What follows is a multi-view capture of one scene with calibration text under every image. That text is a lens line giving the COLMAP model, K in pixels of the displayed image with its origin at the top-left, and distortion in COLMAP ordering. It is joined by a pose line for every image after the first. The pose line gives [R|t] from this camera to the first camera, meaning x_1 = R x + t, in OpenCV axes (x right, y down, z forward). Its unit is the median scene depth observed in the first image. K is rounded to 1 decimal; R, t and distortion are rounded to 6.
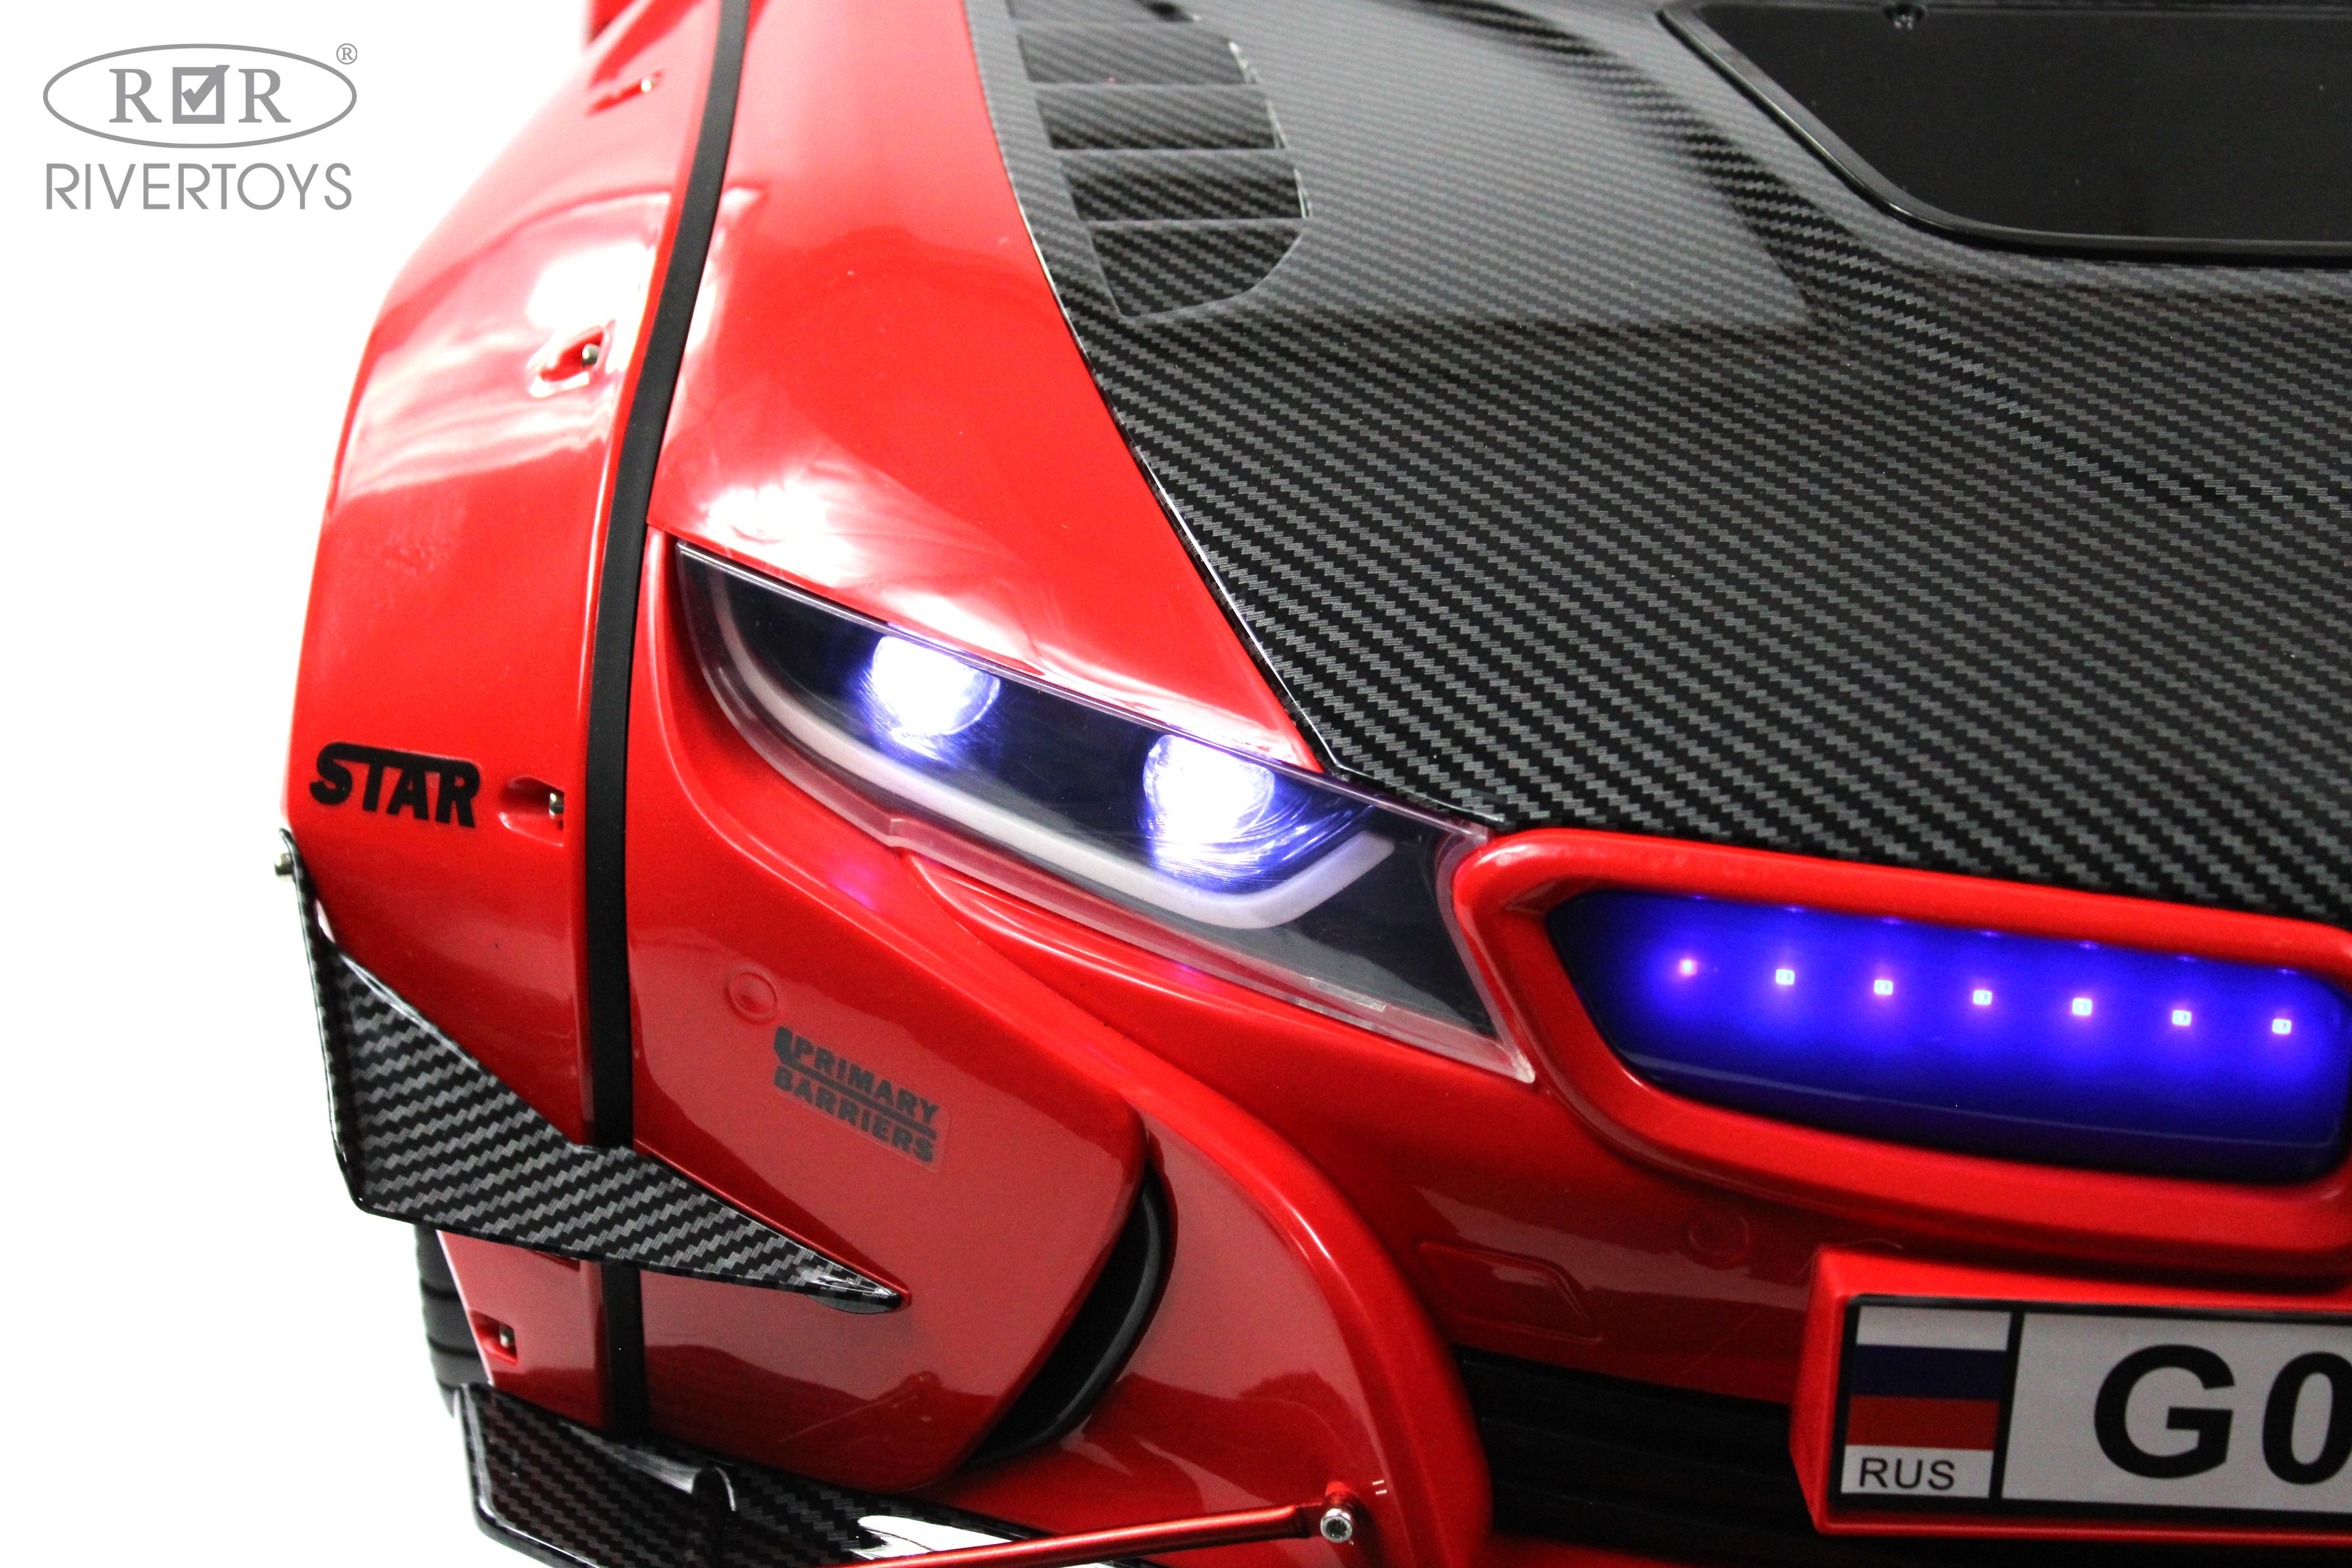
lens RADIAL K [[4782.5, 0, 1171.1], [0, 4782.5, 780.1], [0, 0, 1]] dist [0.036248, 0.000000]
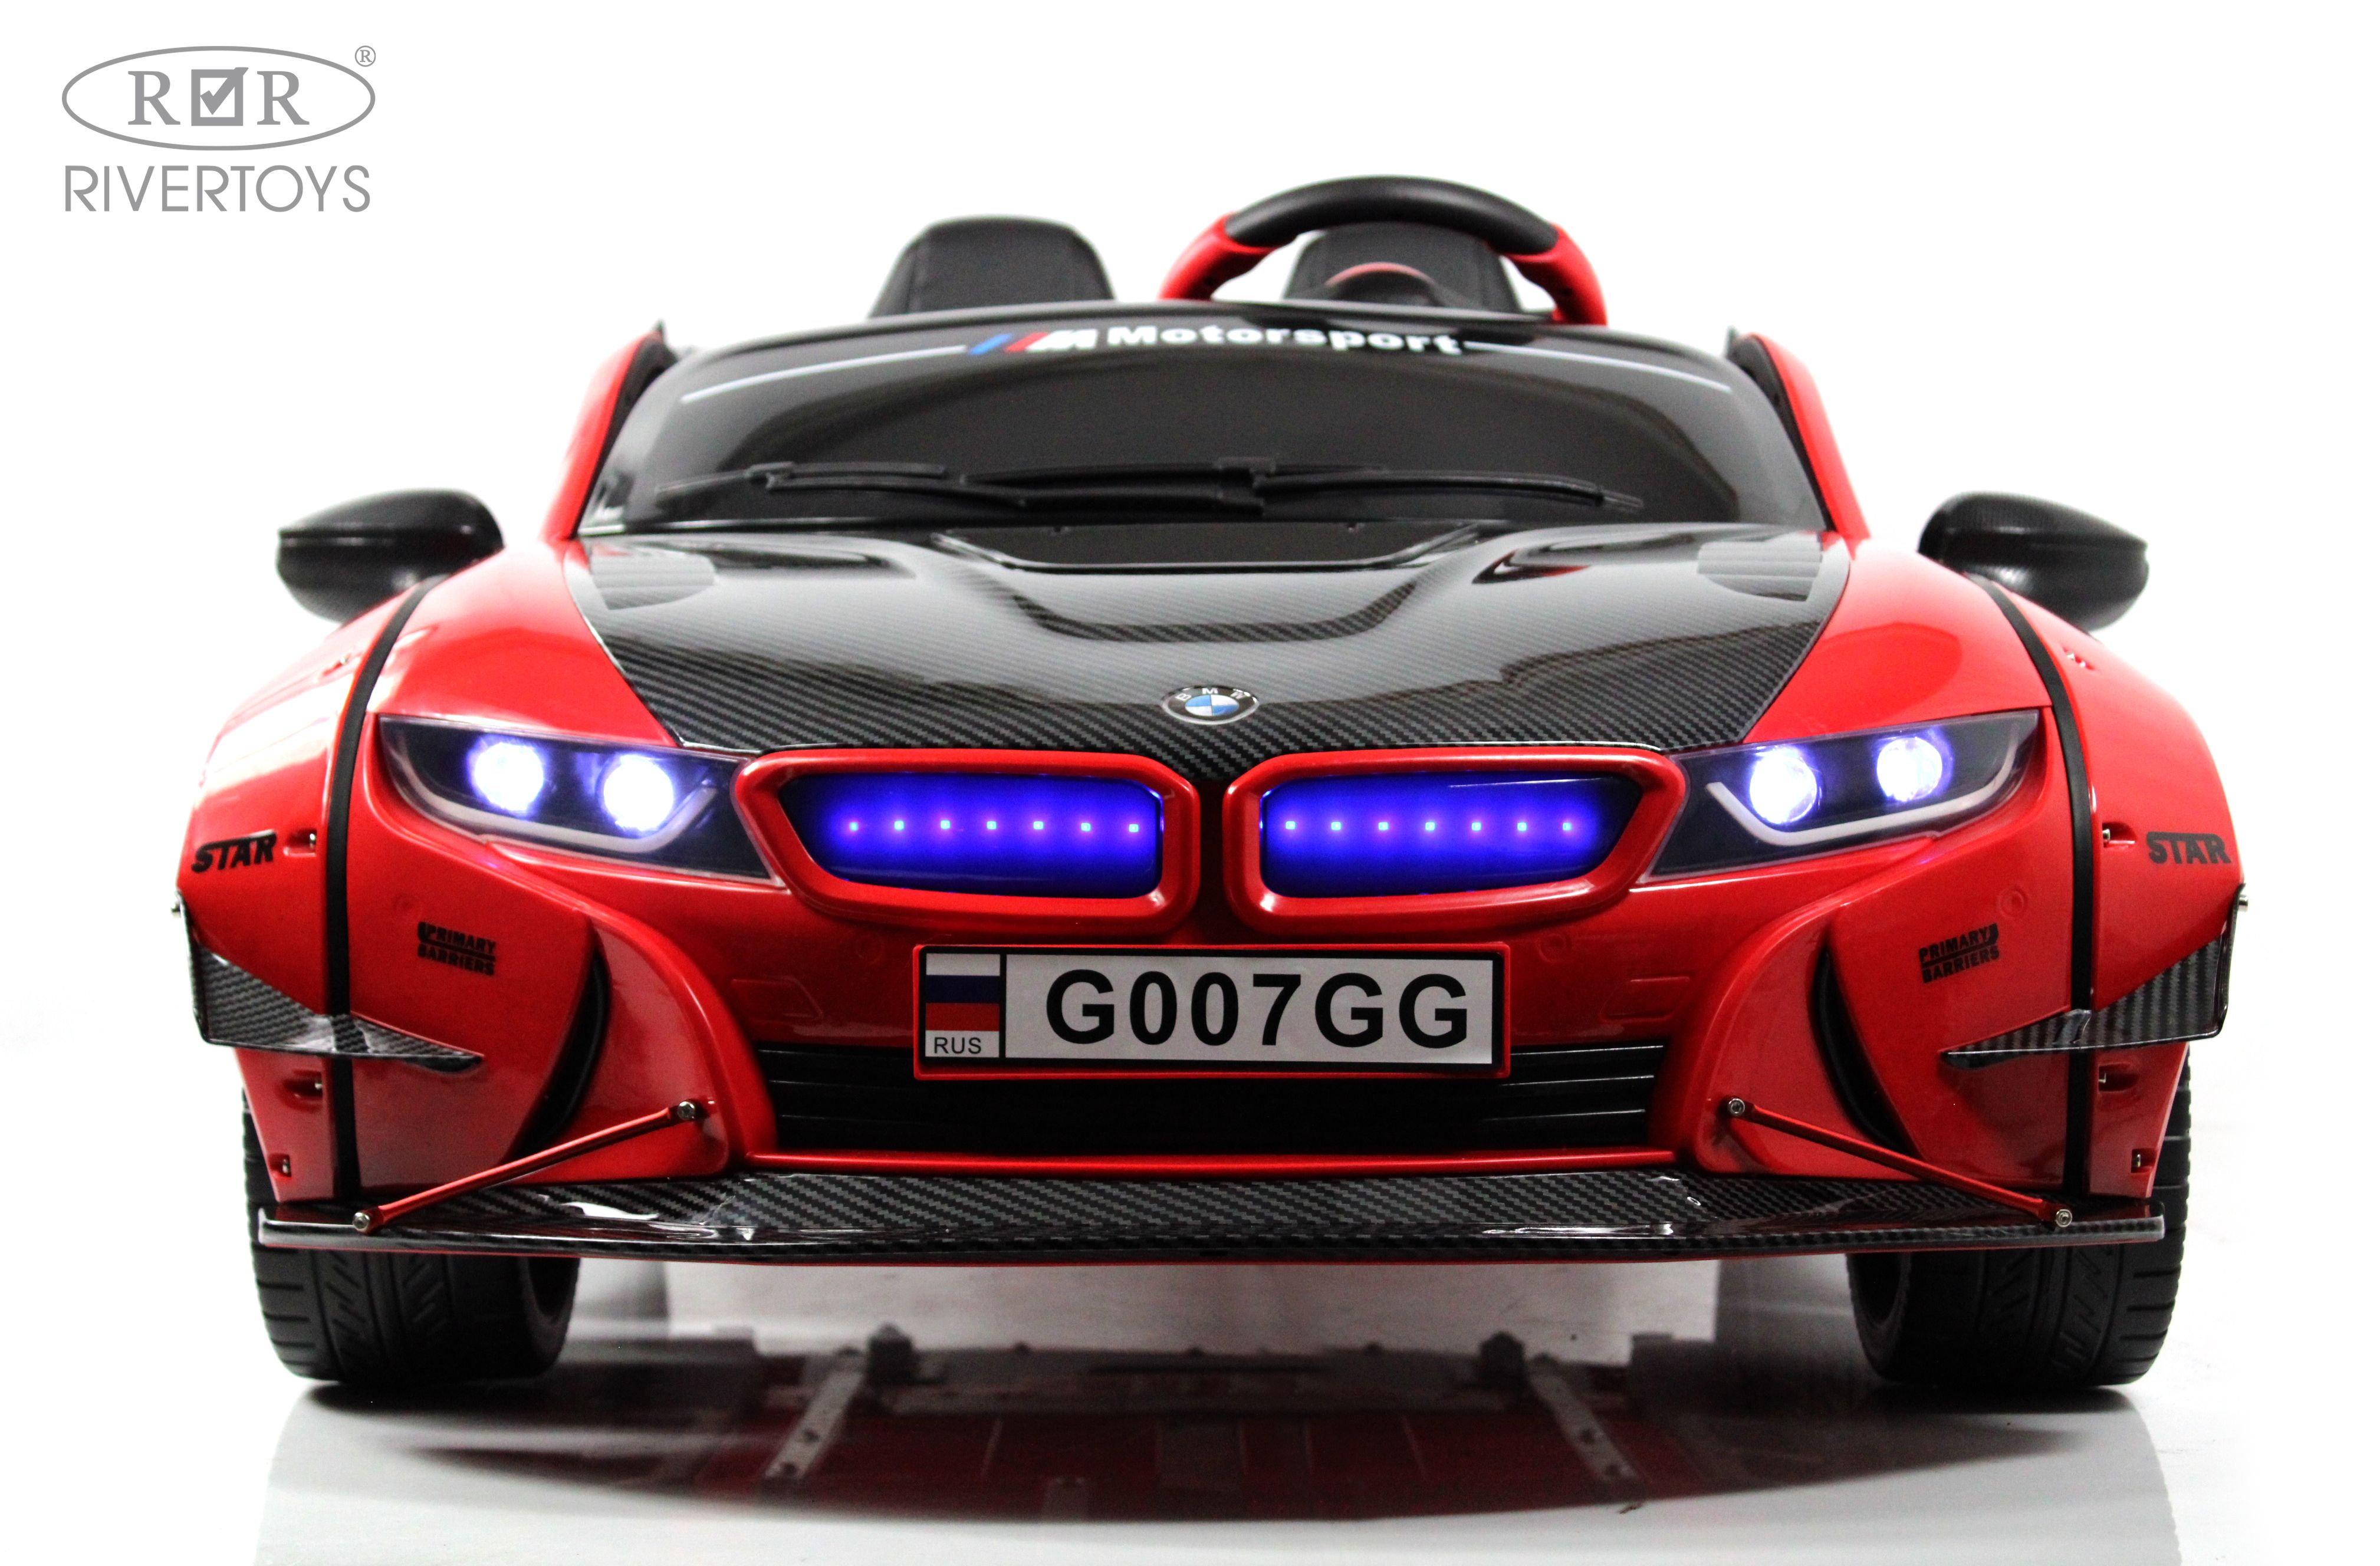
lens RADIAL K [[4839.1, 0, 1186.2], [0, 4839.1, 780.3], [0, 0, 1]] dist [0.036248, 0.000000]
pose [[0.999415, -0.034118, -0.002384, 0.258906], [0.030983, 0.932679, -0.359374, 0.778800], [0.014485, 0.359090, 0.933191, -0.949241]]
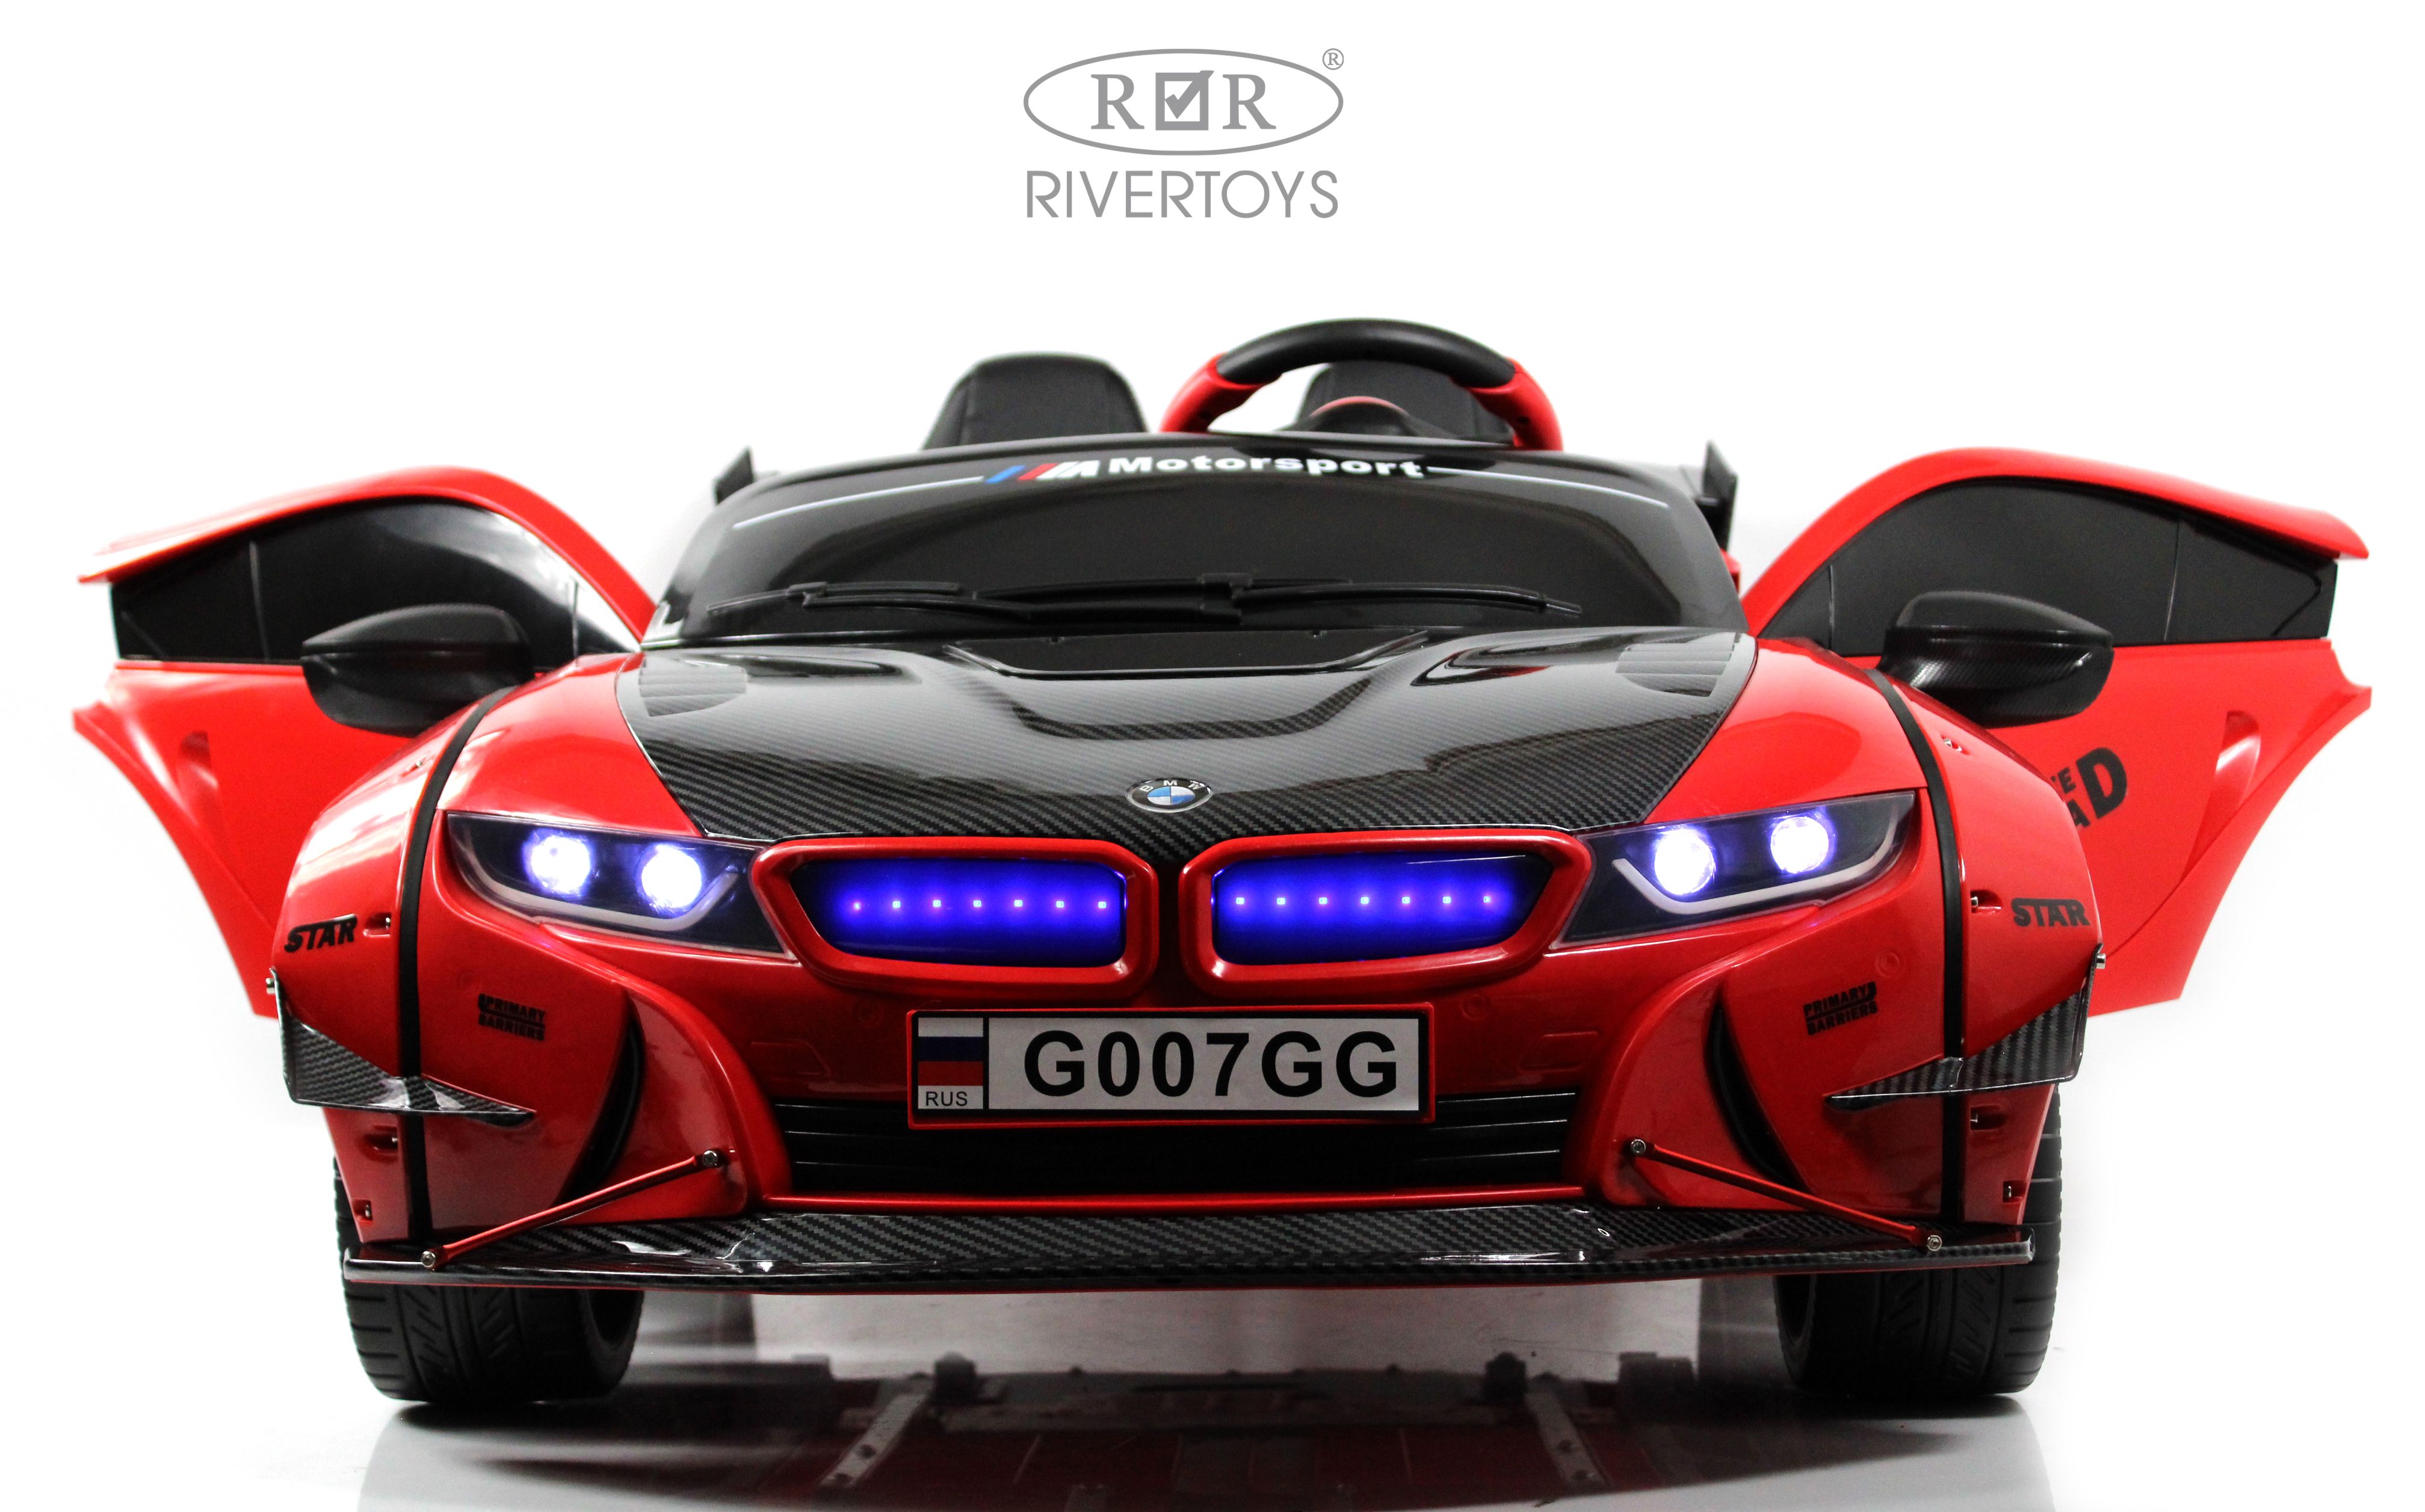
lens RADIAL K [[4475.9, 0, 1207.8], [0, 4475.9, 761.7], [0, 0, 1]] dist [0.023632, 0.000000]
pose [[0.998527, -0.045680, -0.029267, 0.348701], [0.031203, 0.924875, -0.378989, 0.811843], [0.044381, 0.377518, 0.924938, -1.038386]]
